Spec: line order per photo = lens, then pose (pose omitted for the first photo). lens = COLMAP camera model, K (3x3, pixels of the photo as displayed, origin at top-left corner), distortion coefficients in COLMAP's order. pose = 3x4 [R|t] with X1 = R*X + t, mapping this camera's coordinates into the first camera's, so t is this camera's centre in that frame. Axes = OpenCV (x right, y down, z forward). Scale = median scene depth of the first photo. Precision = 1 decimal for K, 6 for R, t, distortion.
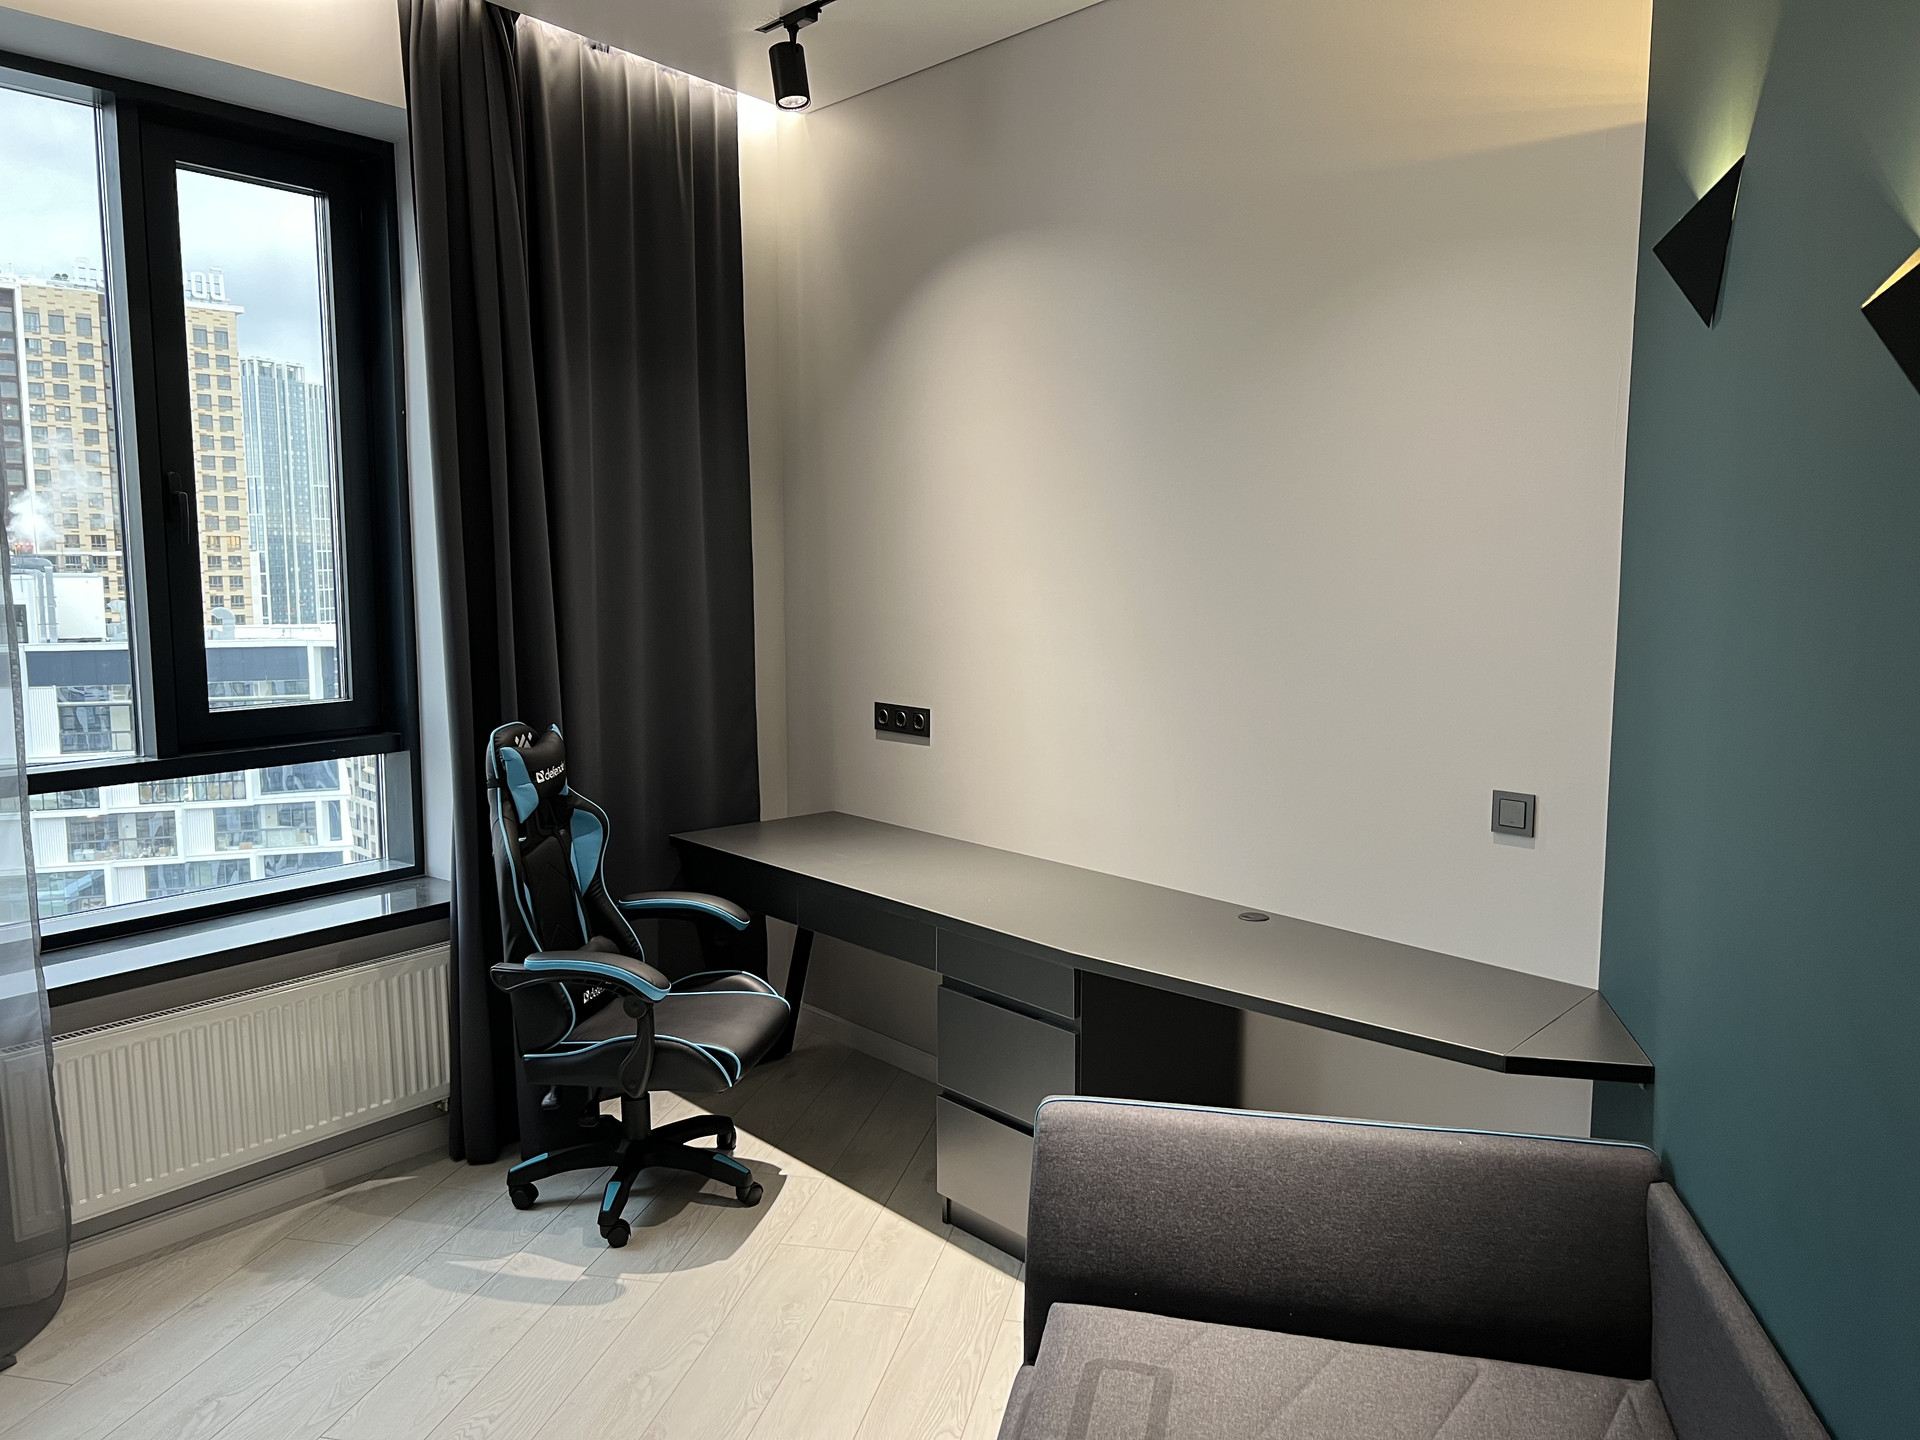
lens RADIAL K [[1461.8, 0, 968.0], [0, 1461.8, 723.7], [0, 0, 1]] dist [-0.007047, 0.002728]
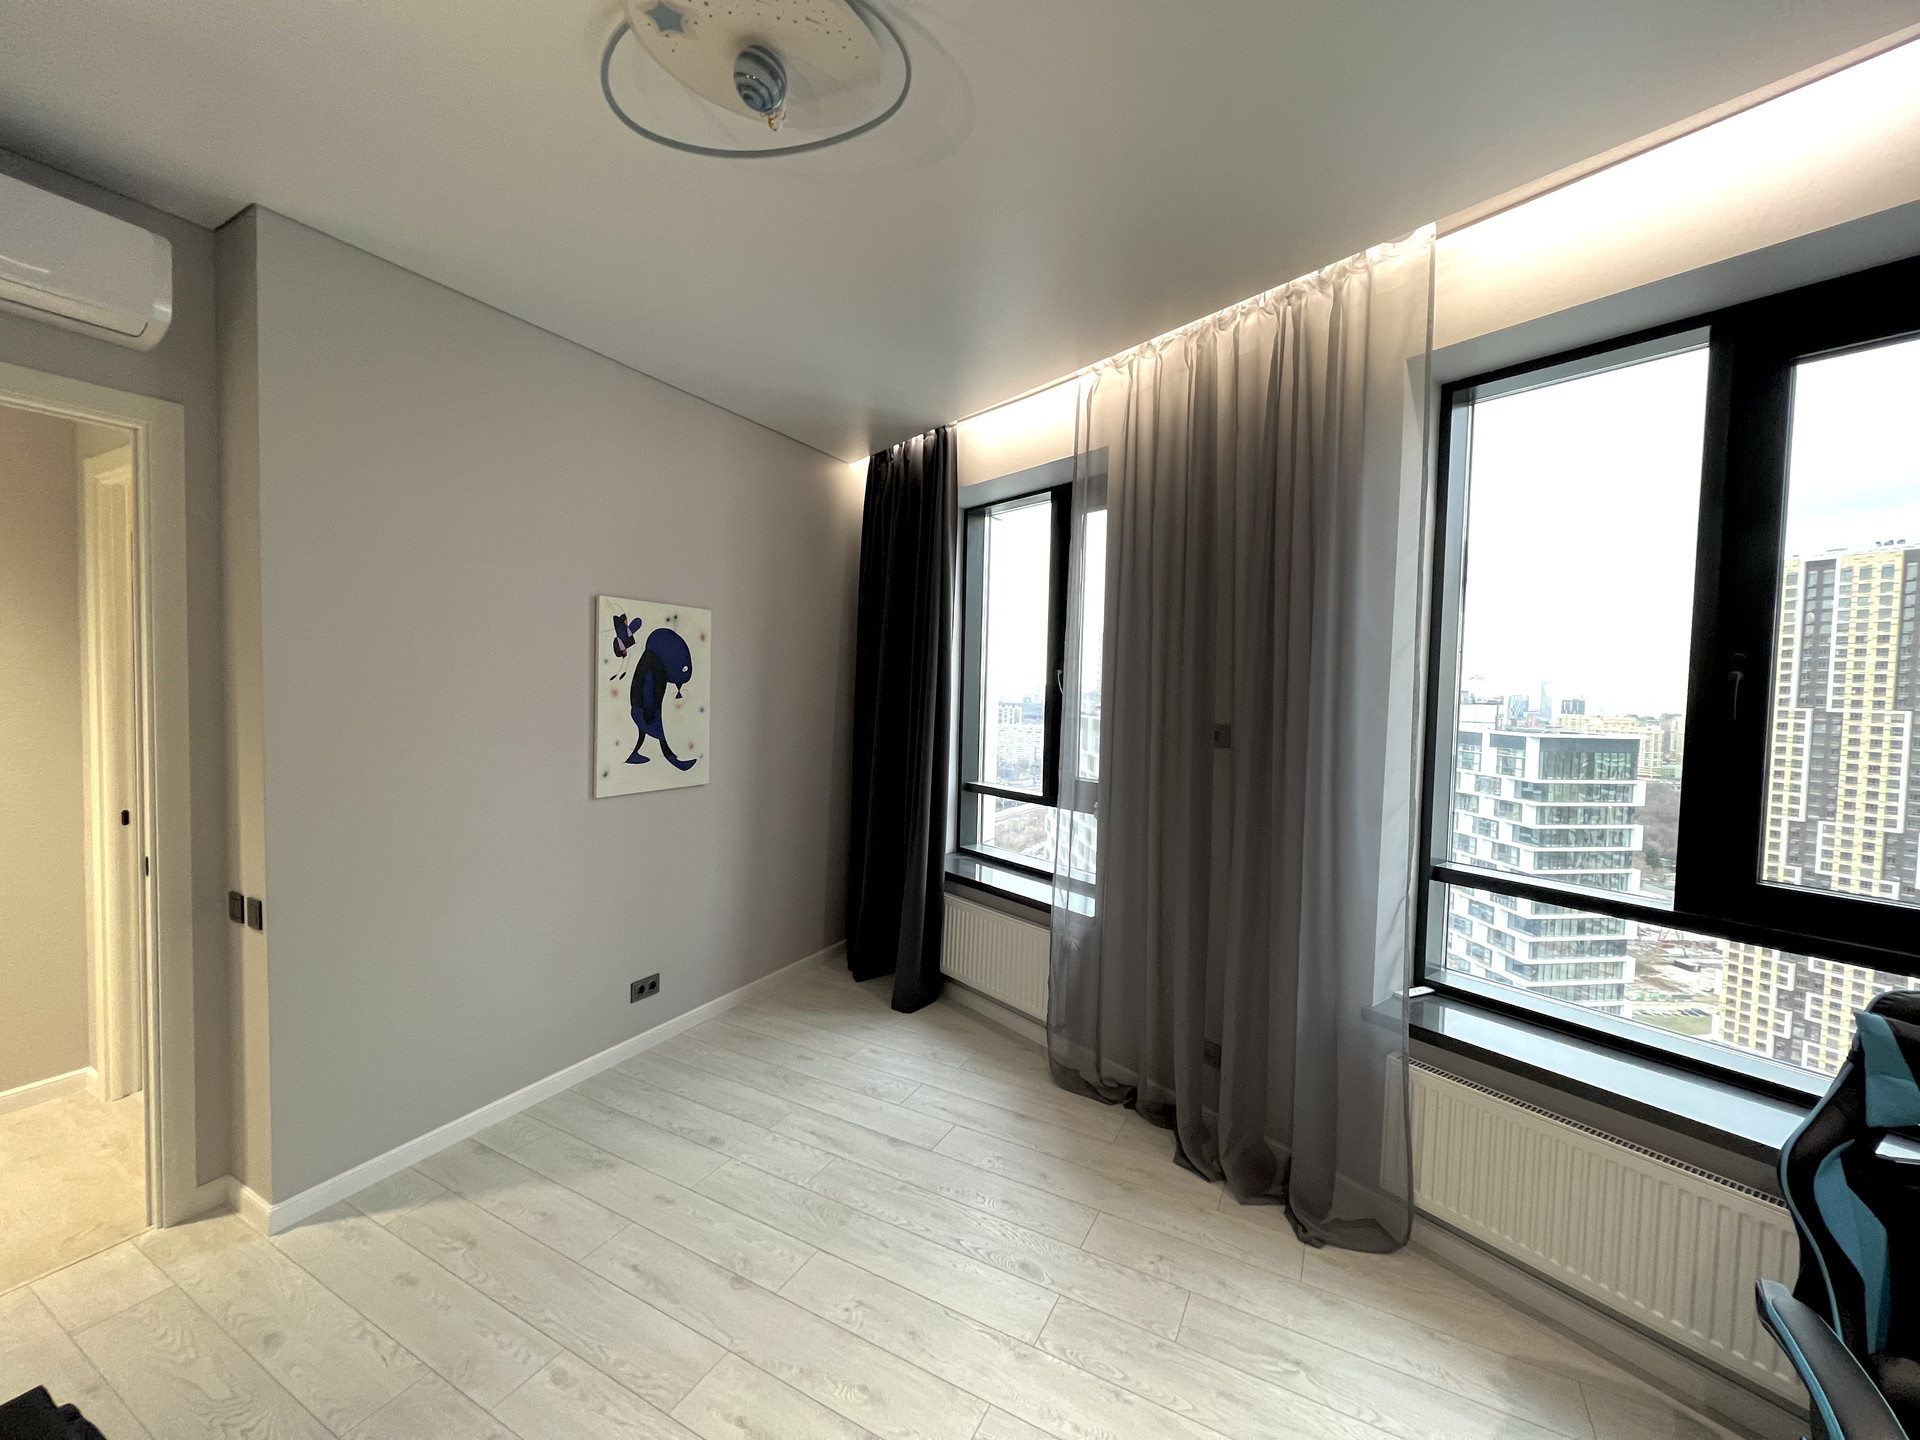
lens RADIAL K [[768.4, 0, 951.3], [0, 768.4, 708.7], [0, 0, 1]] dist [-0.001235, 0.000143]
pose [[-0.277061, 0.024016, -0.960552, 0.151137], [-0.140329, 0.987957, 0.065178, -0.083564], [0.950550, 0.152852, -0.270355, 0.580222]]
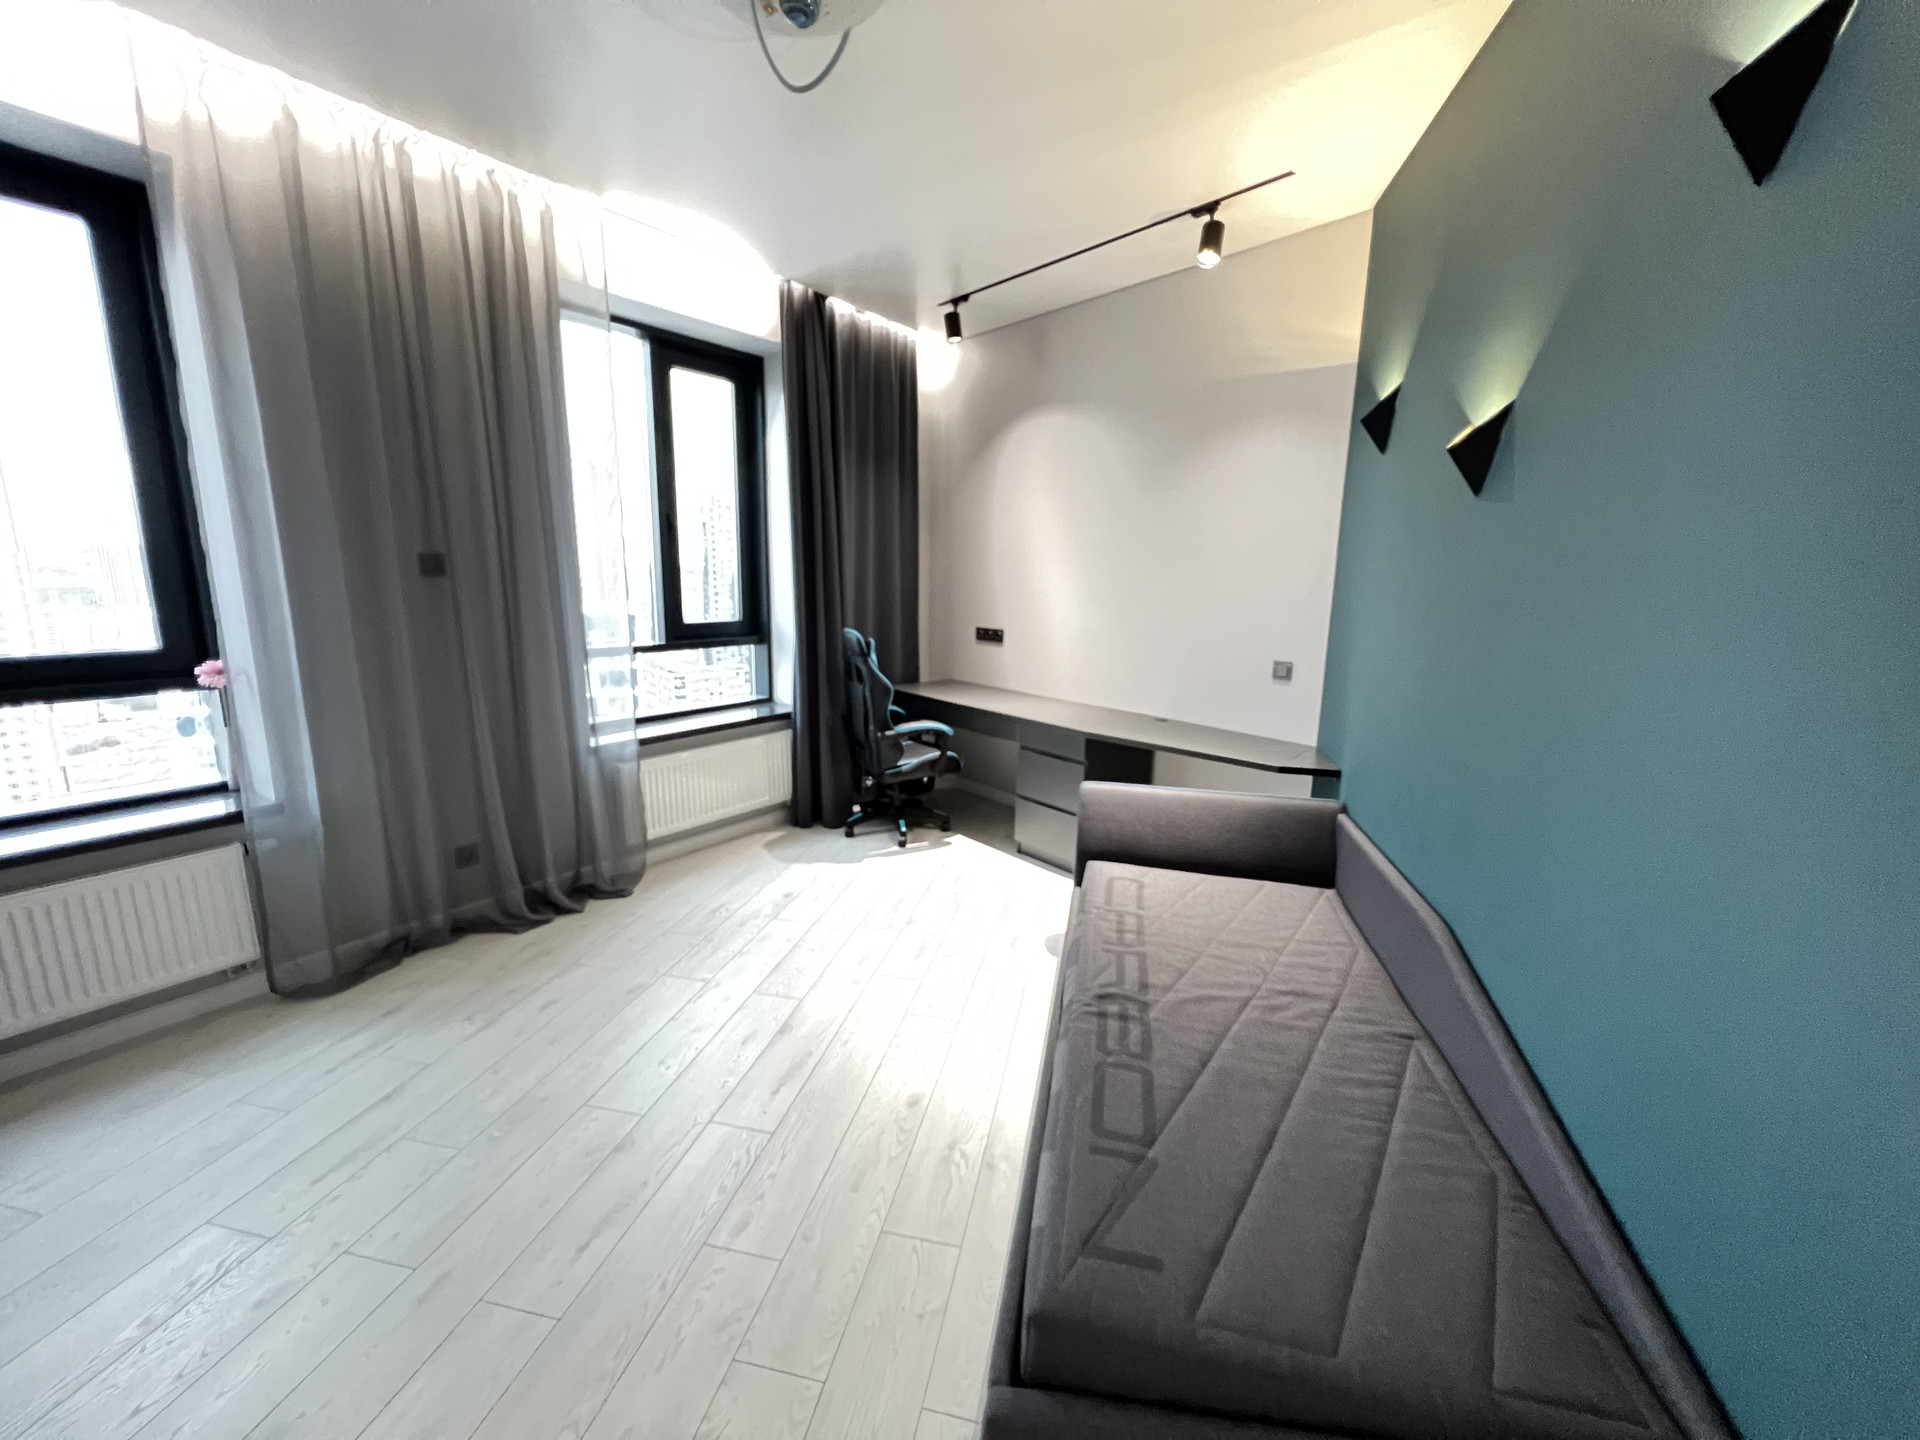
lens RADIAL K [[768.4, 0, 954.3], [0, 768.4, 718.2], [0, 0, 1]] dist [-0.001235, 0.000143]
pose [[0.999774, 0.019193, -0.009118, -0.097469], [-0.018425, 0.996782, 0.078012, 0.037324], [0.010586, -0.077827, 0.996911, -0.163508]]
